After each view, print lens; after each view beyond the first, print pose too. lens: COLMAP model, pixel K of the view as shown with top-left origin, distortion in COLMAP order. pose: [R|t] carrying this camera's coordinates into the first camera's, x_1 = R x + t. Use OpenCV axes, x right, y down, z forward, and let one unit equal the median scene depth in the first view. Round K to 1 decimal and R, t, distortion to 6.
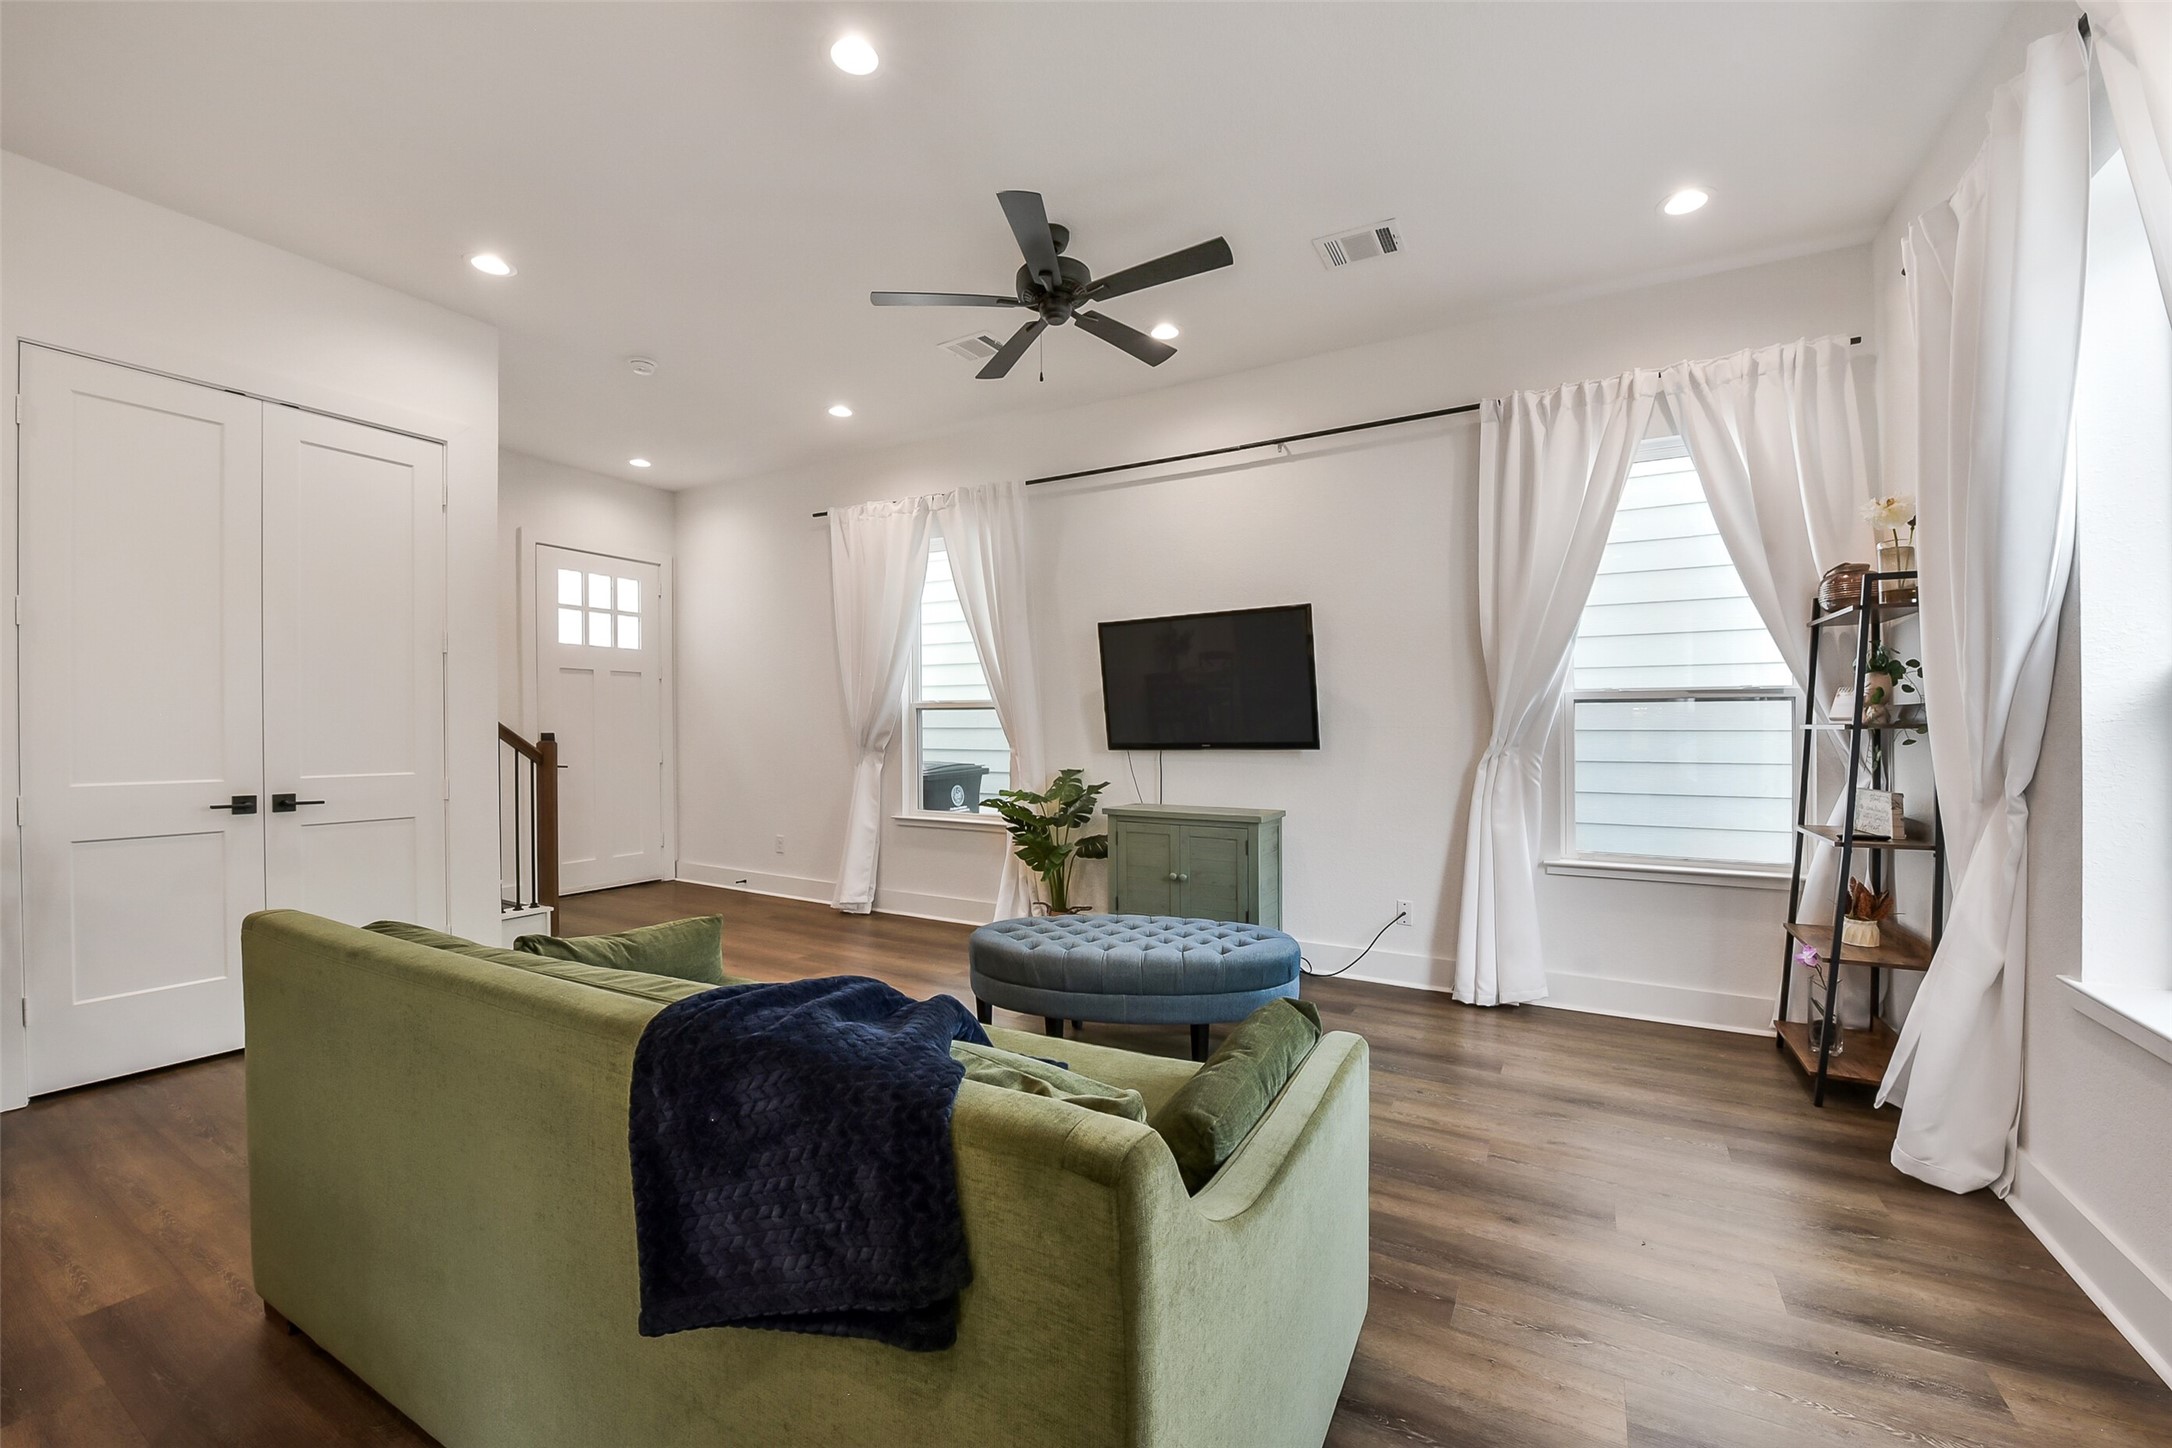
lens RADIAL K [[846.1, 0, 1121.0], [0, 846.1, 718.2], [0, 0, 1]] dist [-0.018755, -0.000514]
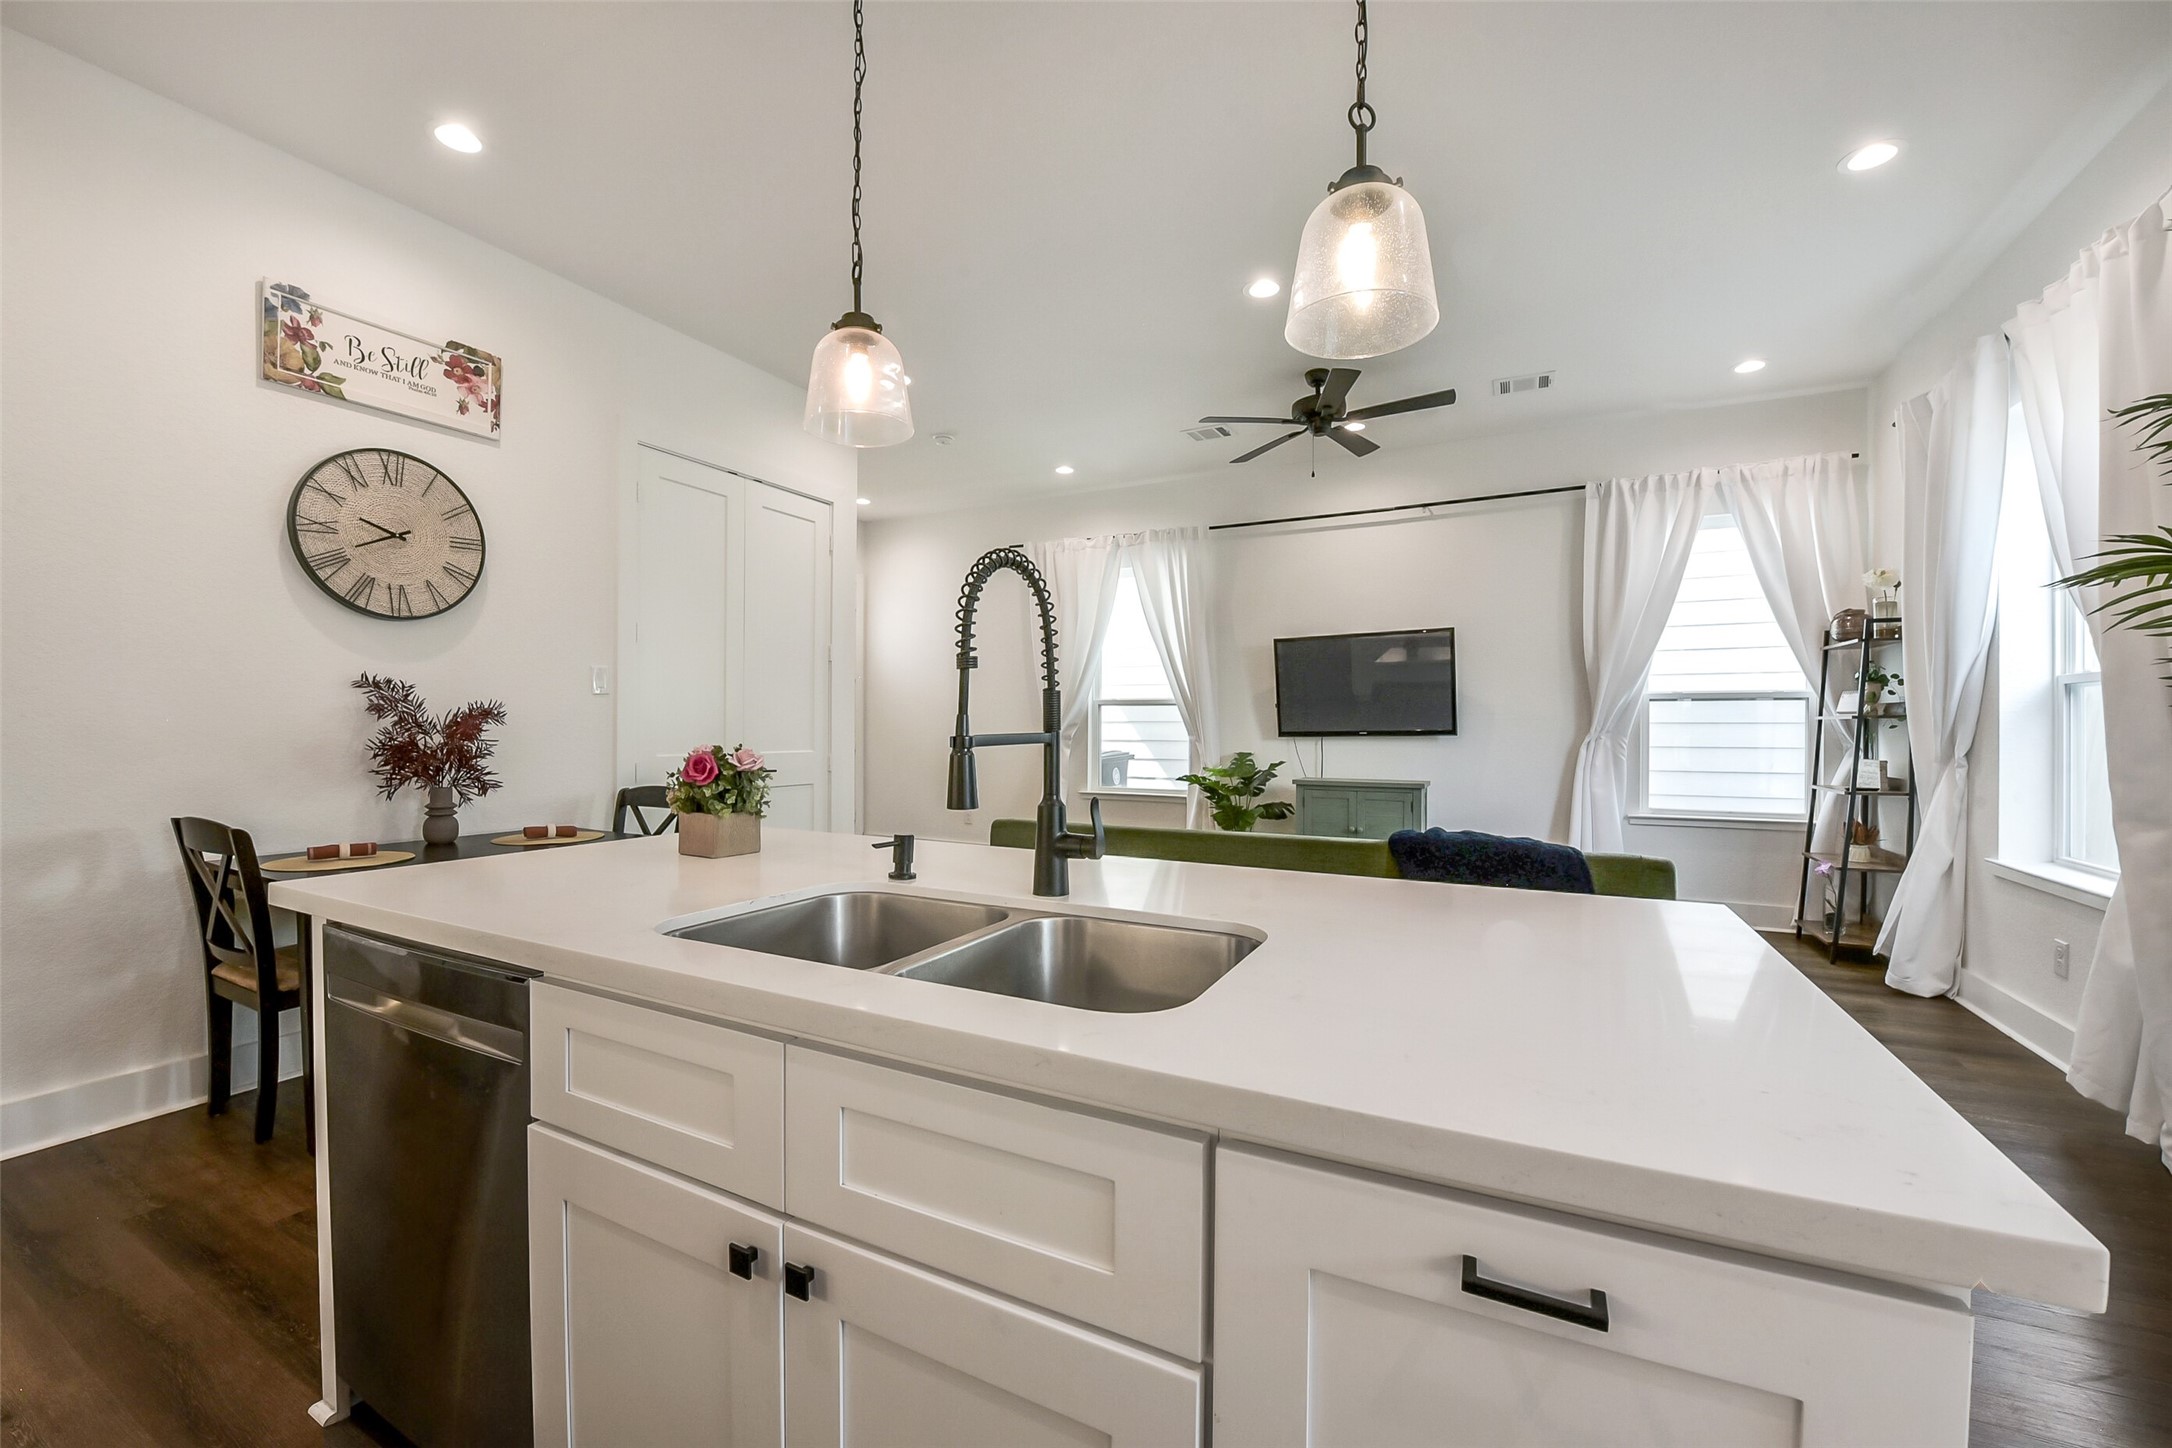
lens RADIAL K [[864.7, 0, 1086.0], [0, 864.7, 724.0], [0, 0, 1]] dist [-0.009705, -0.006072]
pose [[0.999270, 0.002465, 0.038114, -0.509687], [-0.002739, 0.999971, 0.007129, 0.012860], [-0.038095, -0.007229, 0.999248, -0.440493]]
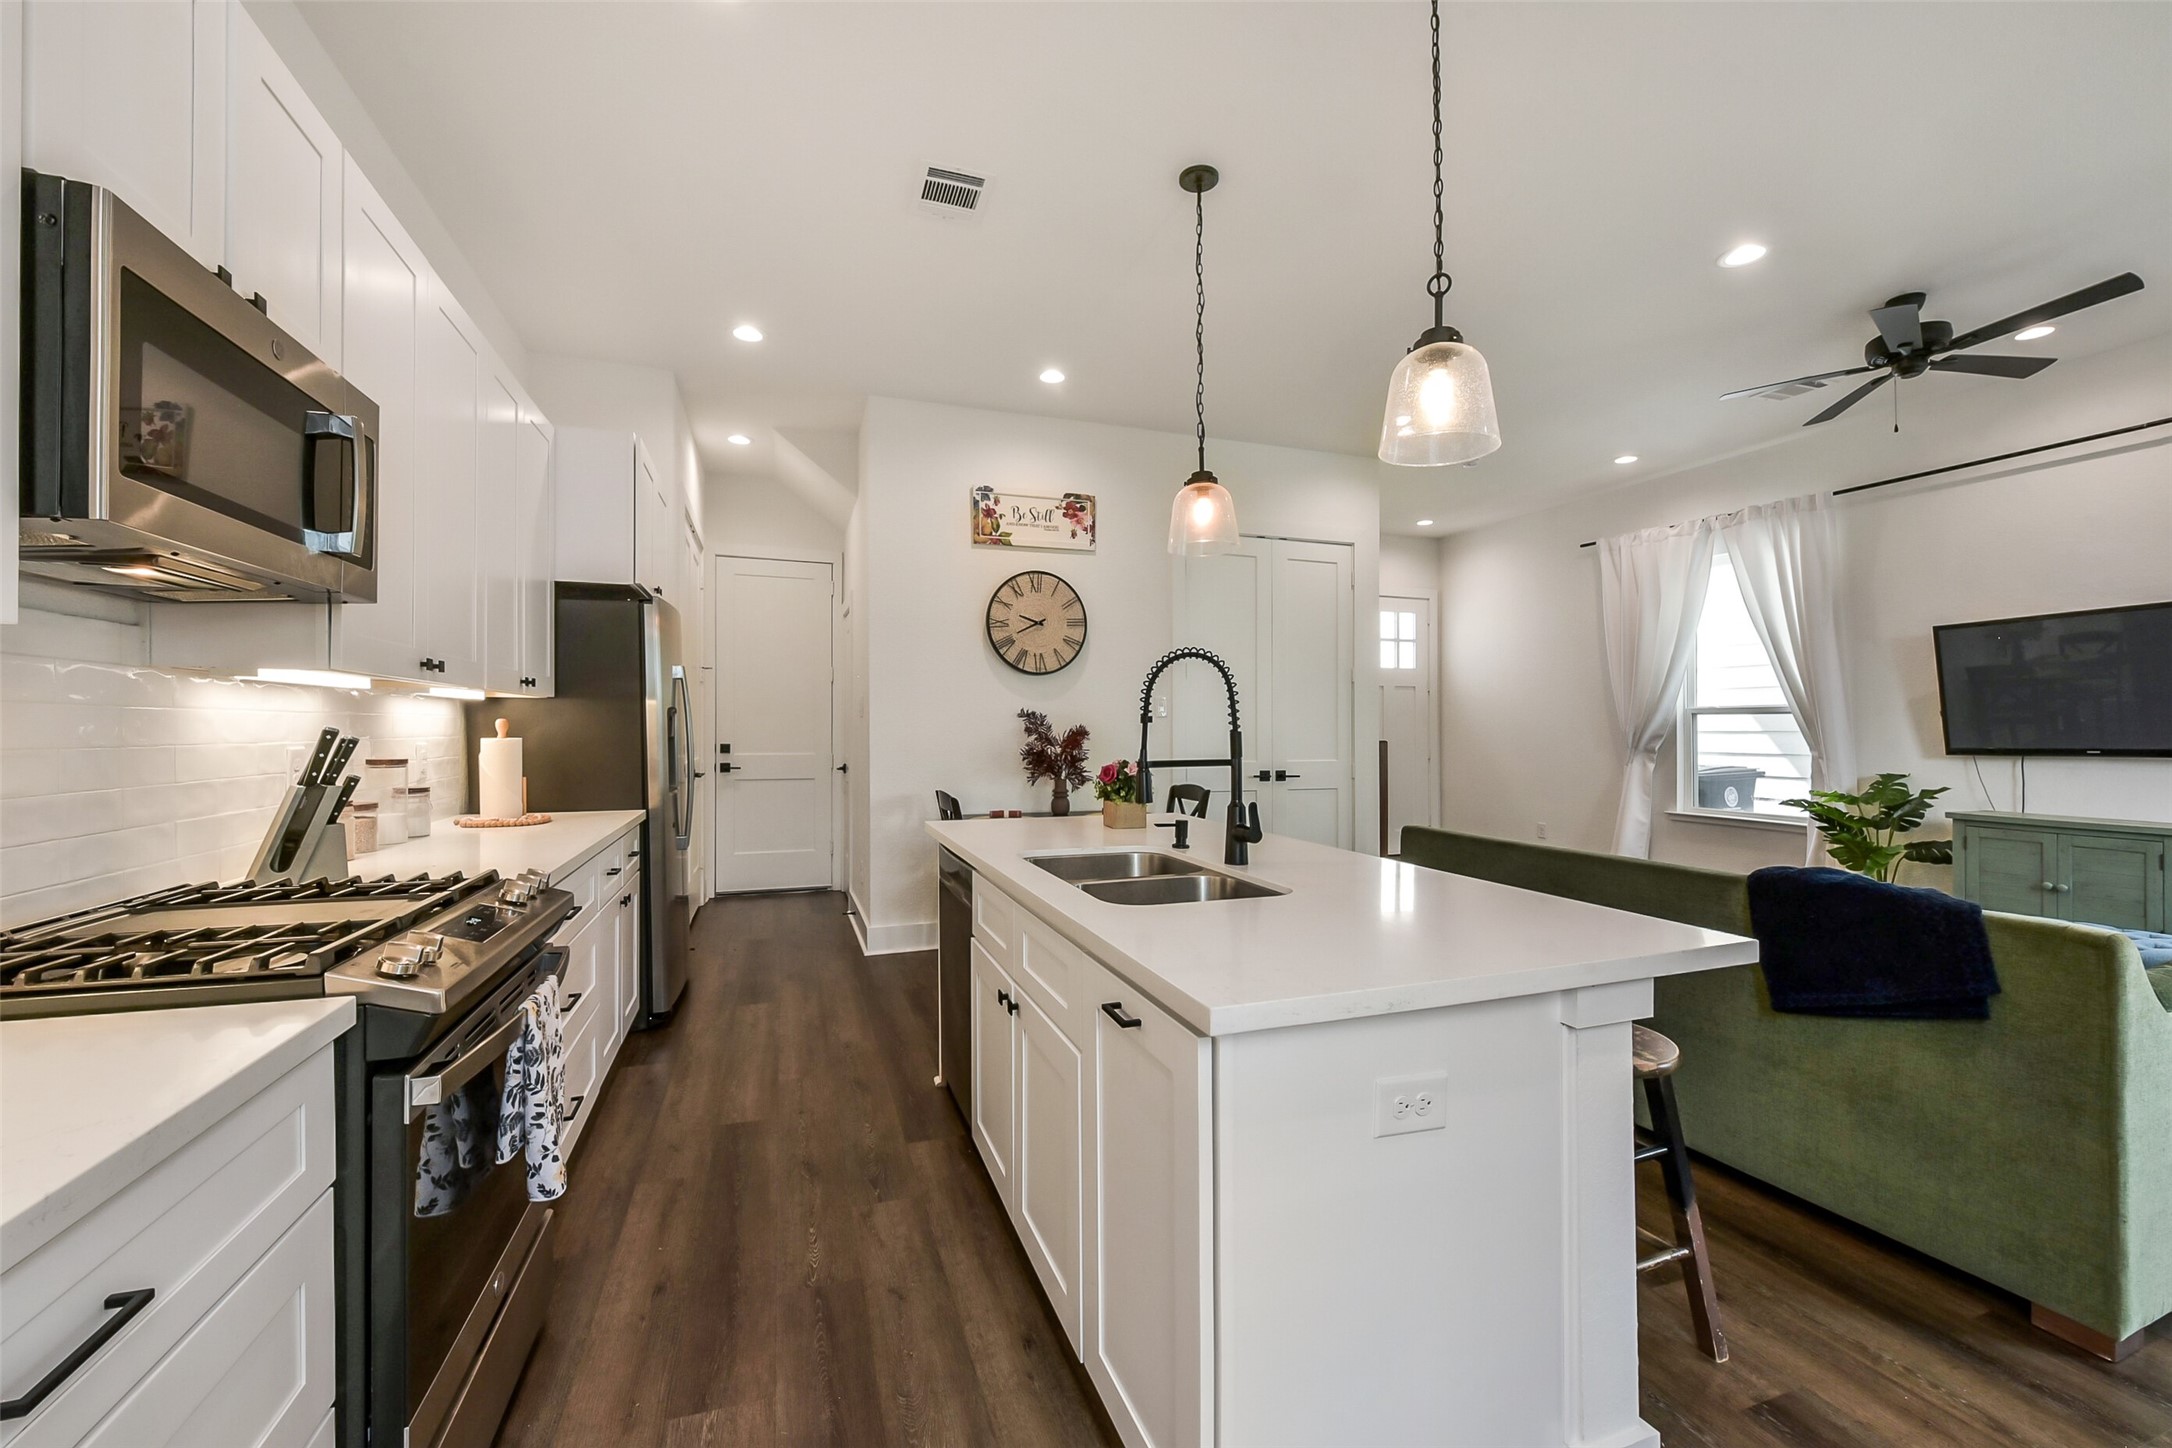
lens RADIAL K [[894.8, 0, 1086.0], [0, 894.8, 724.0], [0, 0, 1]] dist [0.000806, -0.004887]
pose [[0.752042, -0.001750, -0.659113, -0.117766], [0.005516, 0.999978, 0.003638, -0.010919], [0.659092, -0.006371, 0.752035, -0.612695]]
